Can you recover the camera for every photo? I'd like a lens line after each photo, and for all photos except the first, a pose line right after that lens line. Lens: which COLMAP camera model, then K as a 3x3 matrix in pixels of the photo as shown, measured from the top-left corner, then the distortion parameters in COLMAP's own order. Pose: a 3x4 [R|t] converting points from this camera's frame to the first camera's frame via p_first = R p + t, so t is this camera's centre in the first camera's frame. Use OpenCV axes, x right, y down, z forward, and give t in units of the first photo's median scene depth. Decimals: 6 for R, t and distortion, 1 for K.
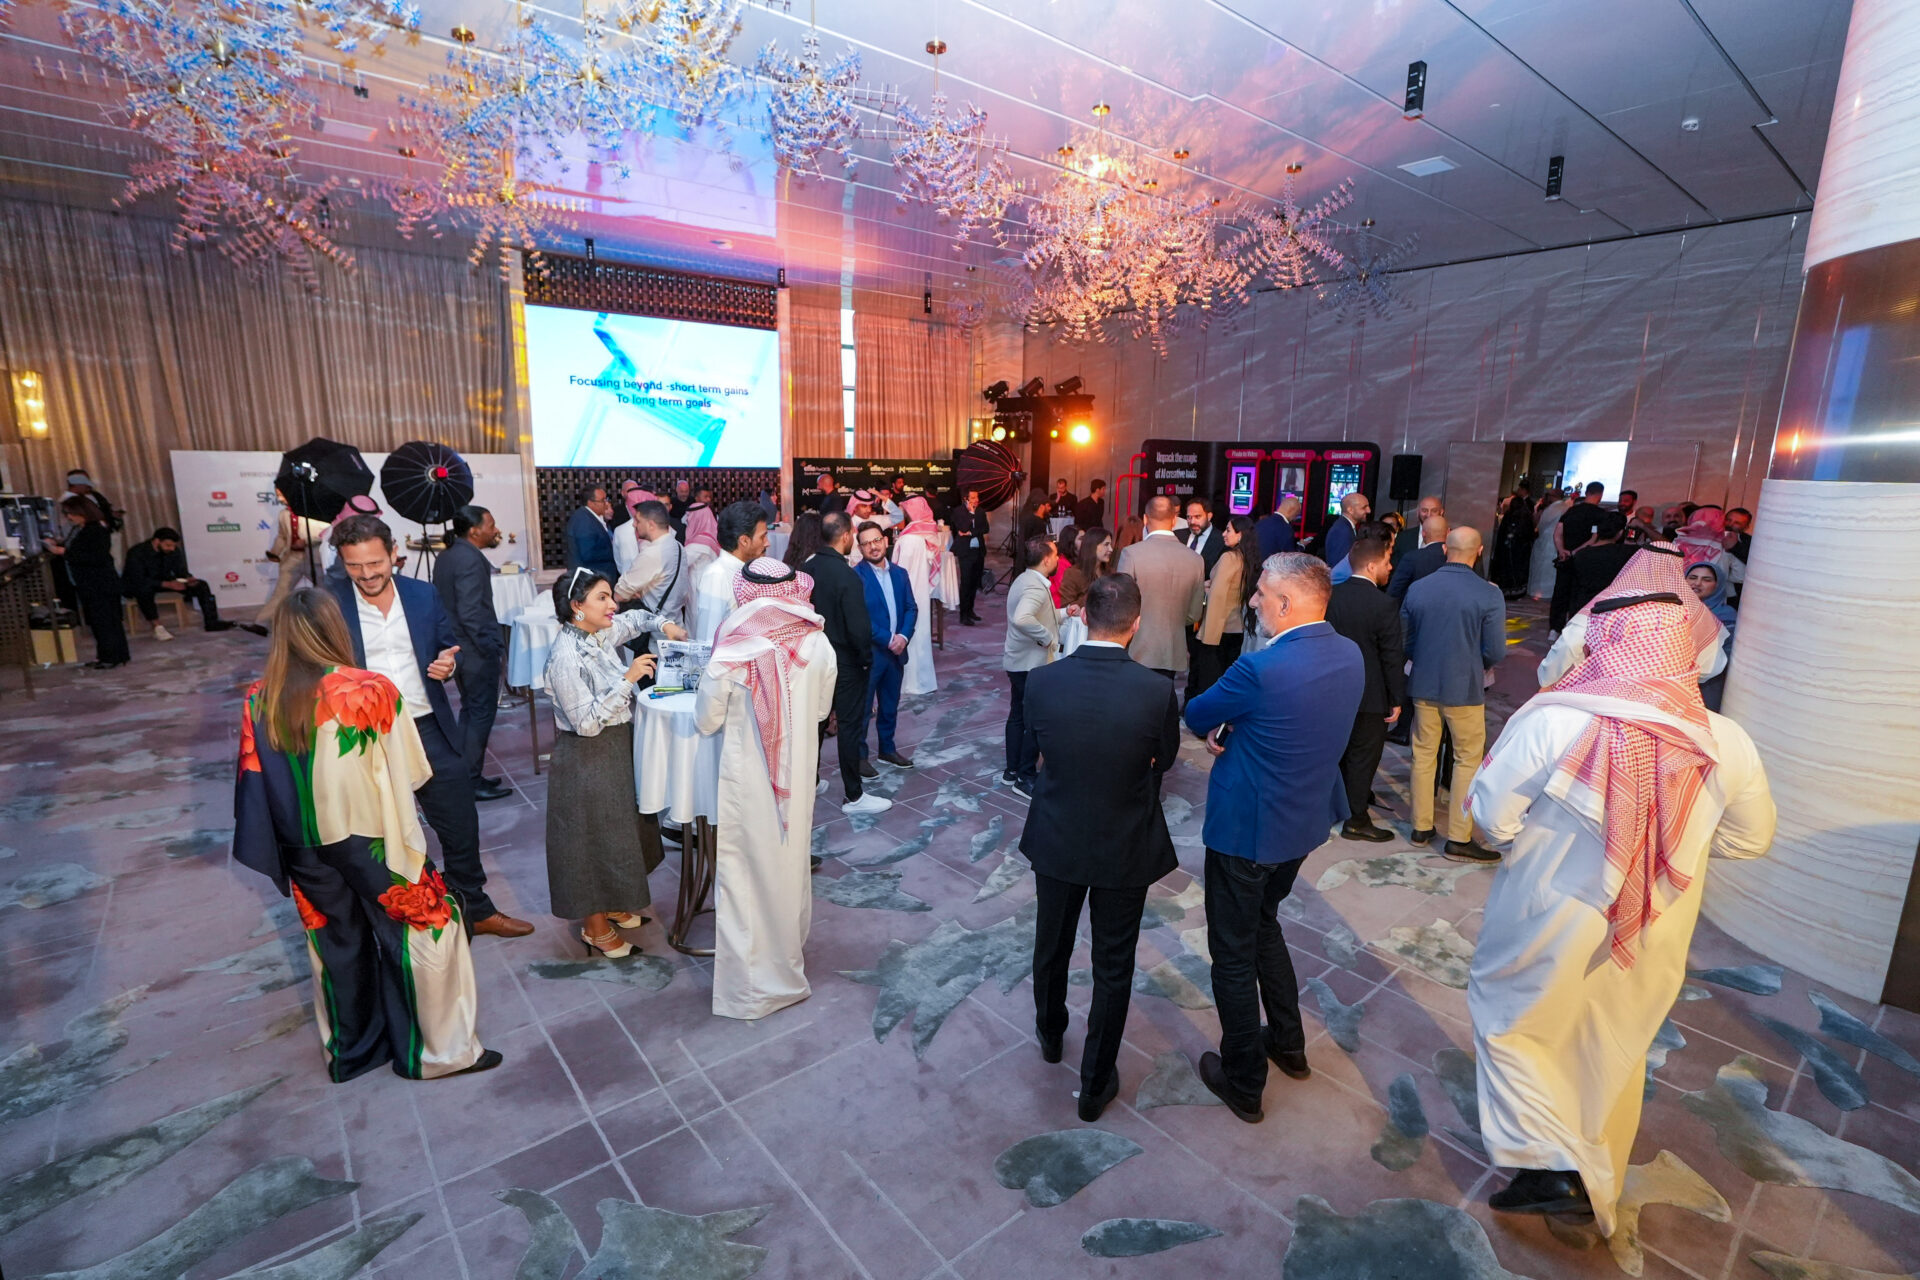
lens RADIAL K [[873.5, 0, 960.0], [0, 873.5, 640.0], [0, 0, 1]] dist [-0.027465, 0.000164]
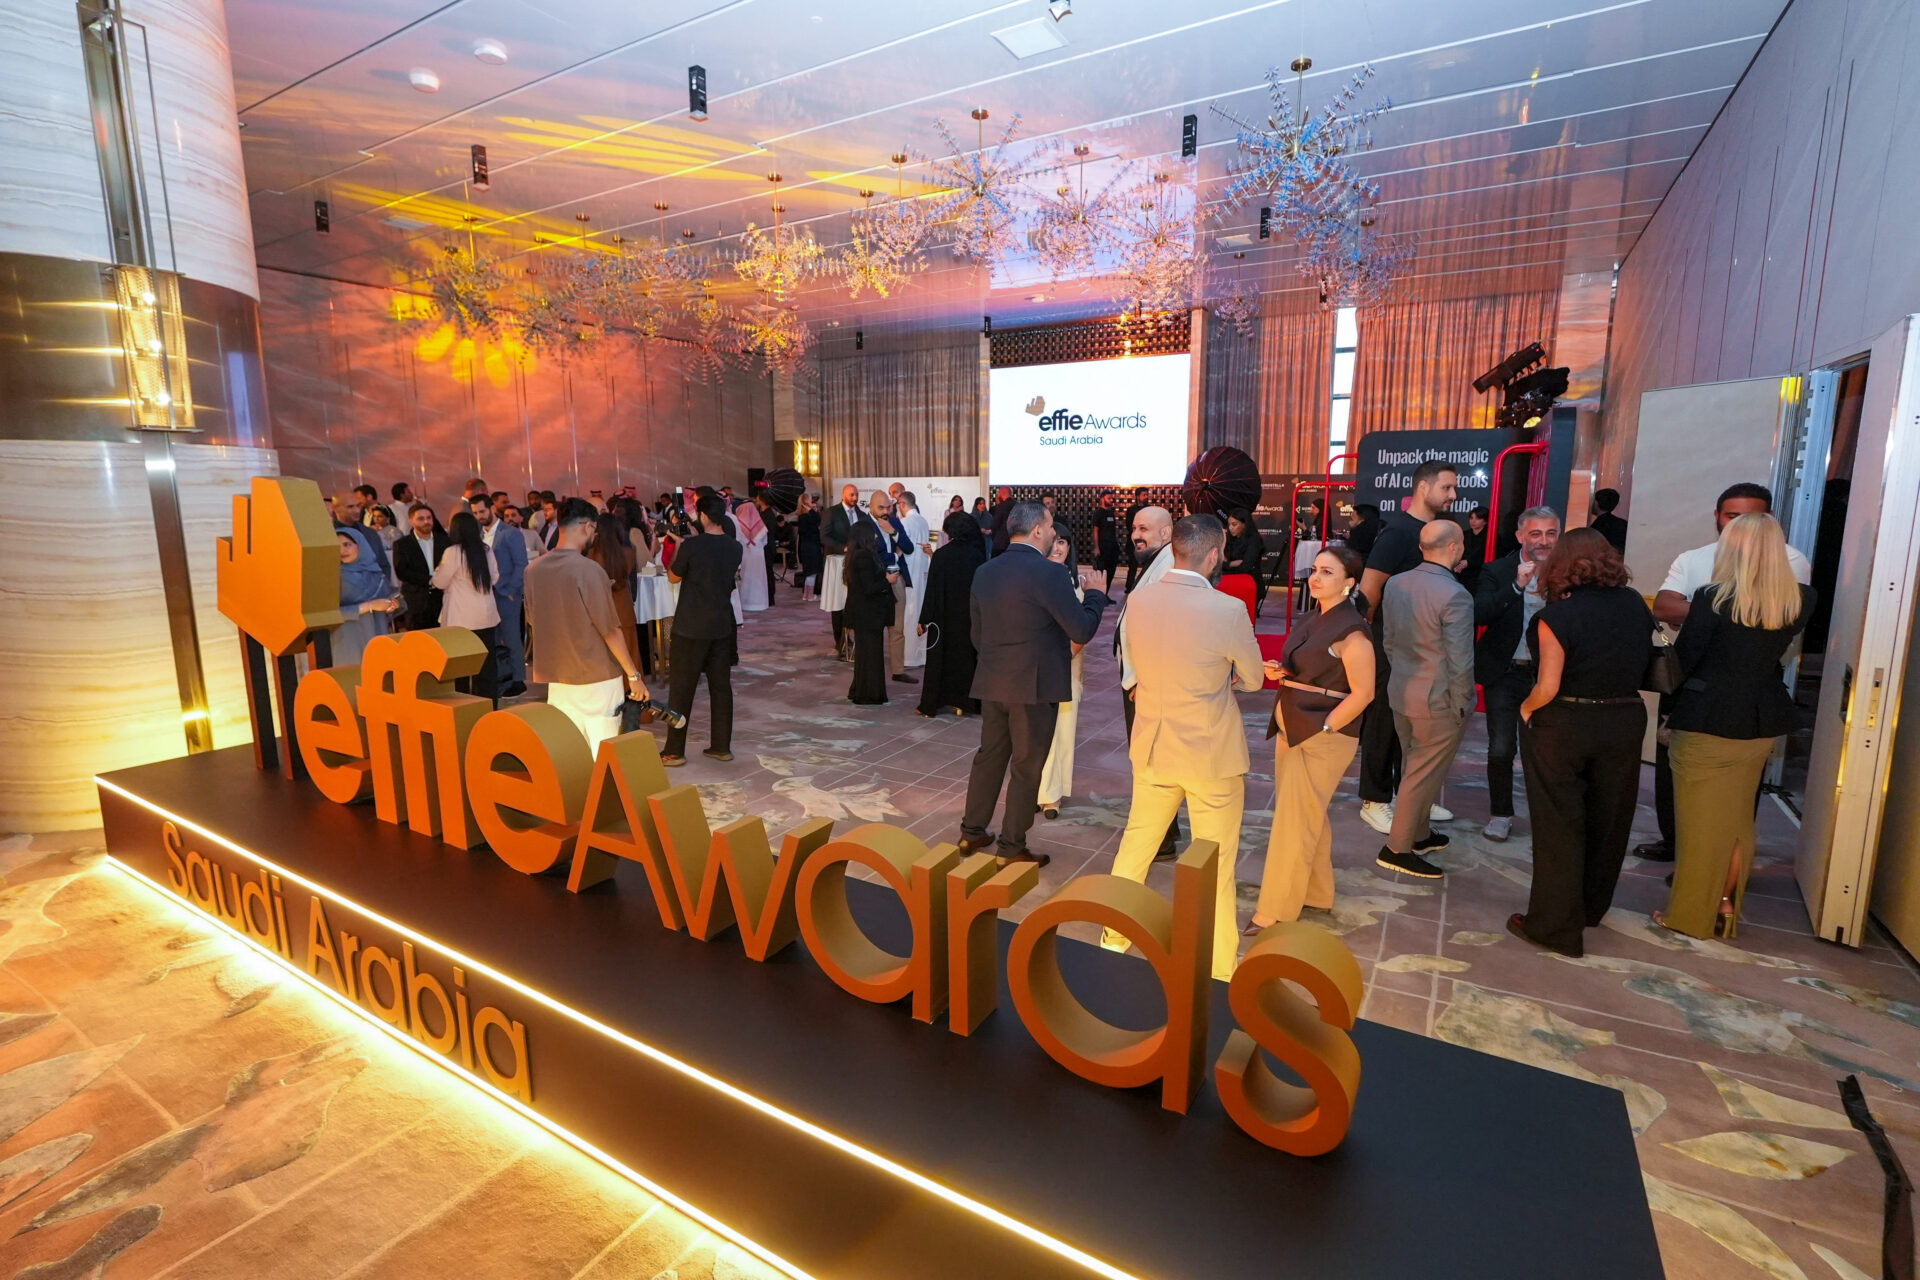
lens RADIAL K [[873.5, 0, 960.0], [0, 873.5, 640.0], [0, 0, 1]] dist [-0.027465, 0.000164]
pose [[0.340200, 0.145296, -0.929060, 0.833932], [-0.180133, 0.979764, 0.087265, -0.071365], [0.922939, 0.137667, 0.359489, 0.495492]]
